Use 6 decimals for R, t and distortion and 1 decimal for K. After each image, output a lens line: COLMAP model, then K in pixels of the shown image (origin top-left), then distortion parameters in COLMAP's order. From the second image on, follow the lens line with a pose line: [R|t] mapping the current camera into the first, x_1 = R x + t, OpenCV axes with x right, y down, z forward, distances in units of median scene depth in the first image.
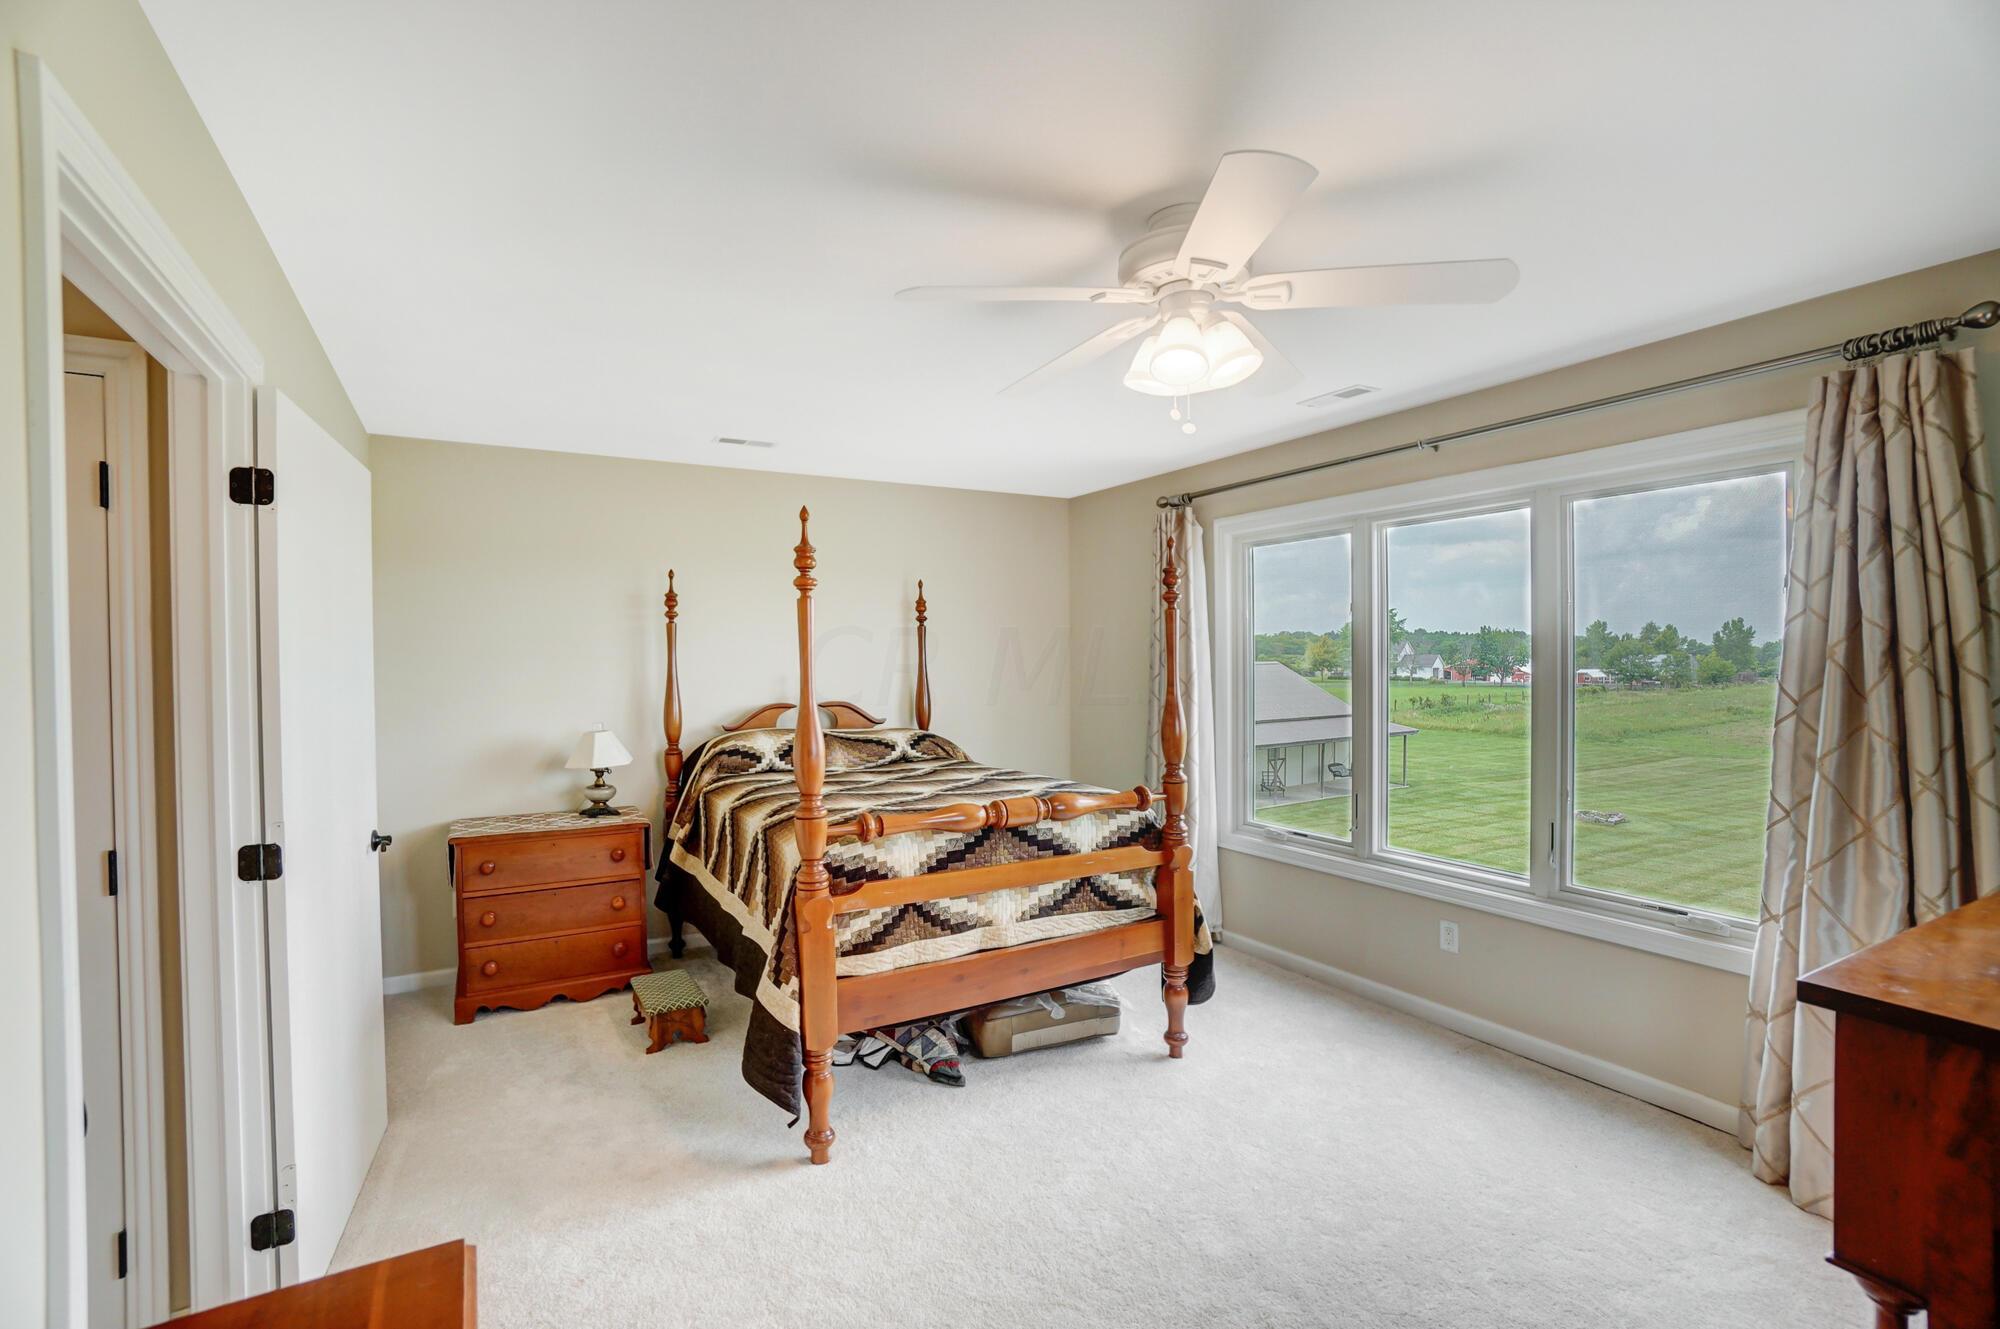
lens RADIAL K [[877.4, 0, 983.6], [0, 877.4, 670.4], [0, 0, 1]] dist [-0.061385, 0.020338]
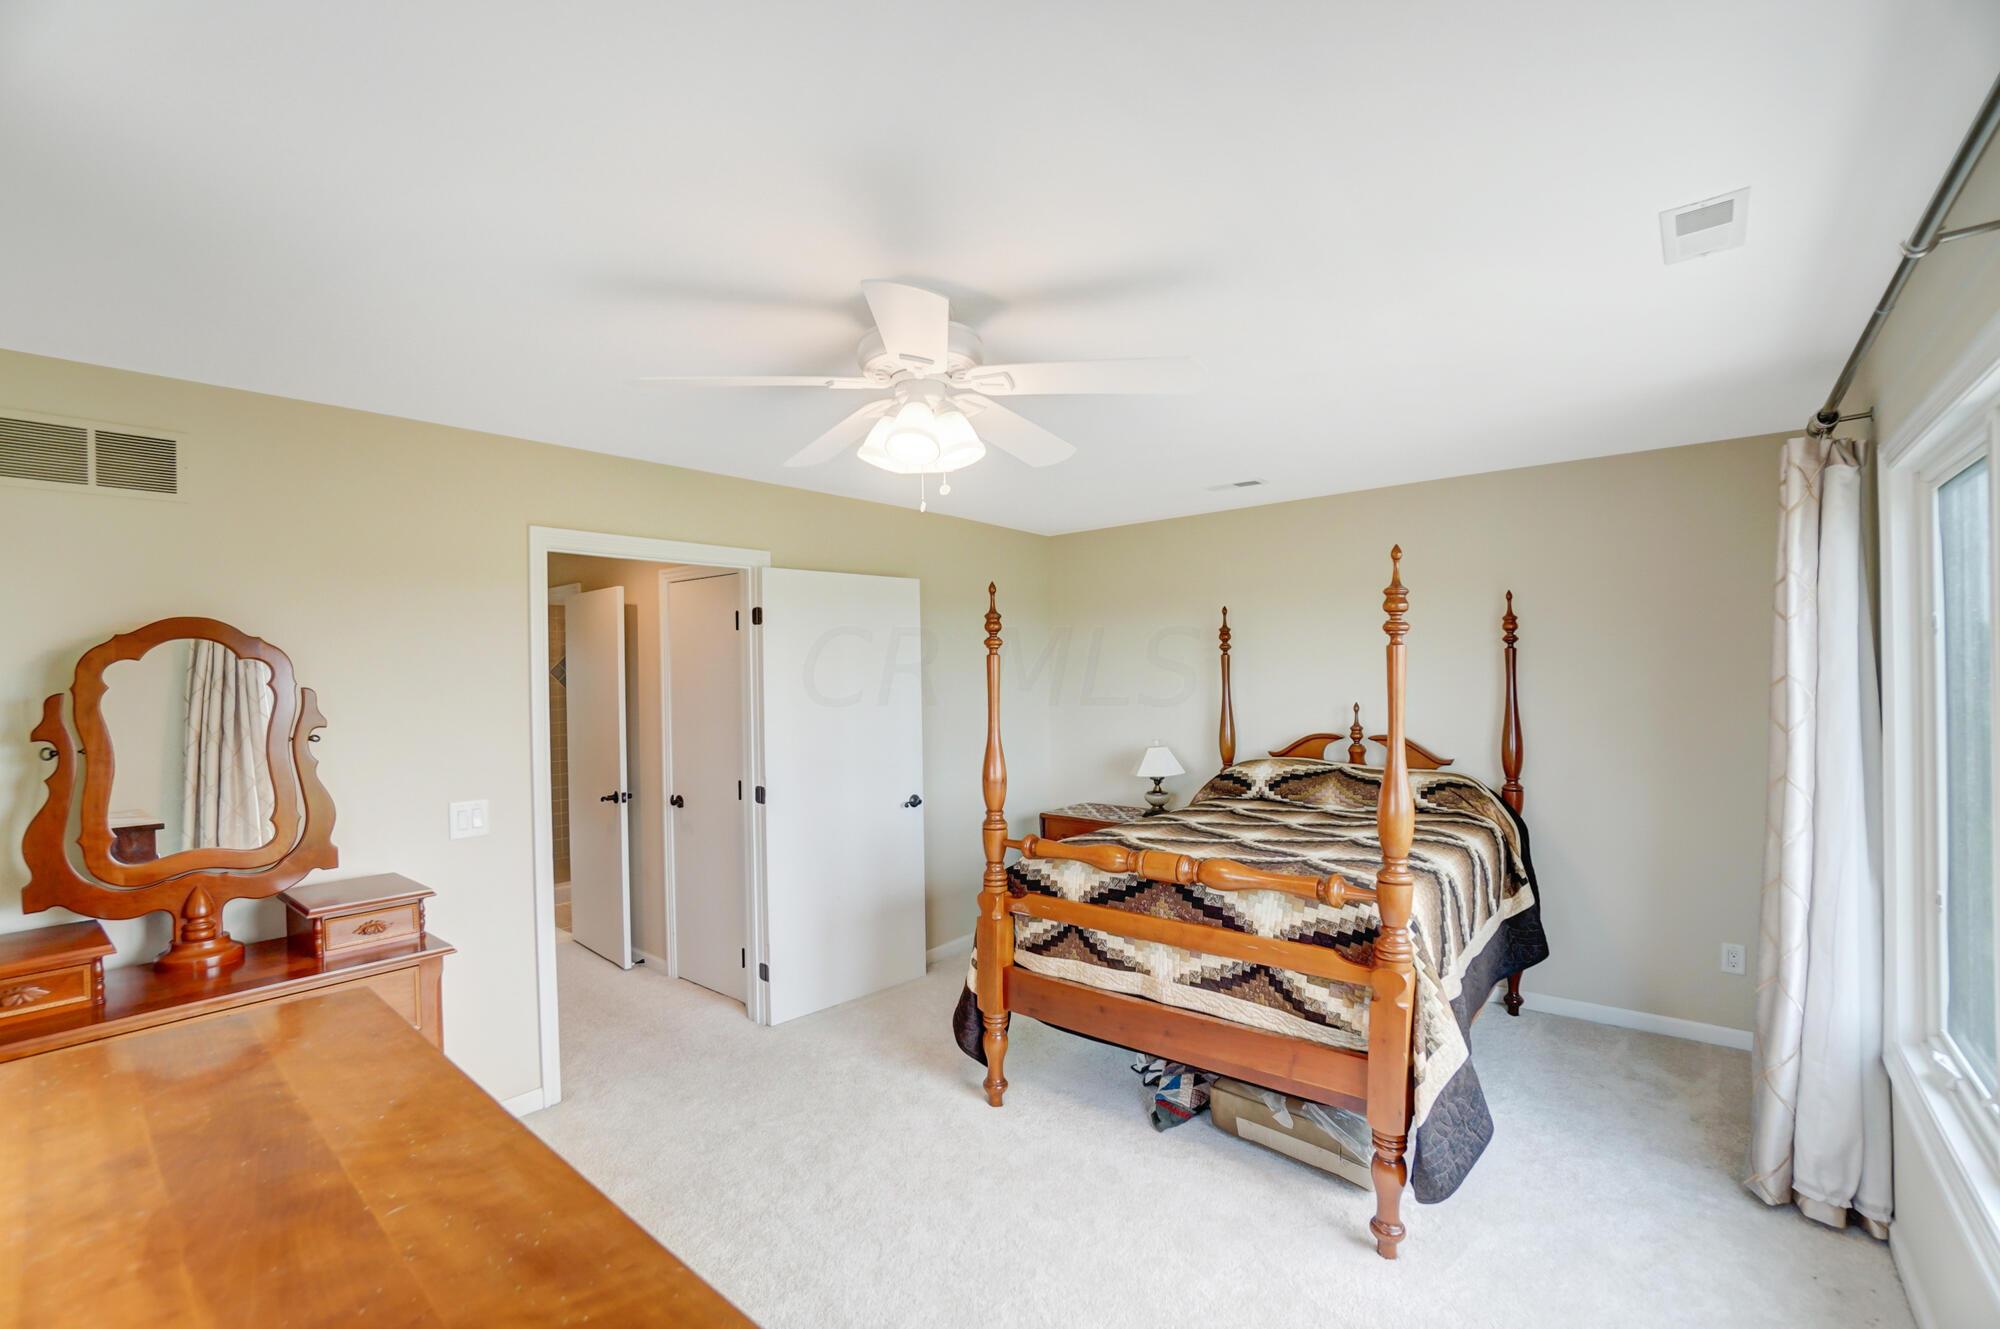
lens RADIAL K [[877.4, 0, 983.6], [0, 877.4, 670.4], [0, 0, 1]] dist [-0.061385, 0.020338]
pose [[0.354644, 0.003144, -0.934996, 0.816378], [-0.000913, 0.999995, 0.003016, -0.053438], [0.935001, -0.000216, 0.354645, 0.448858]]
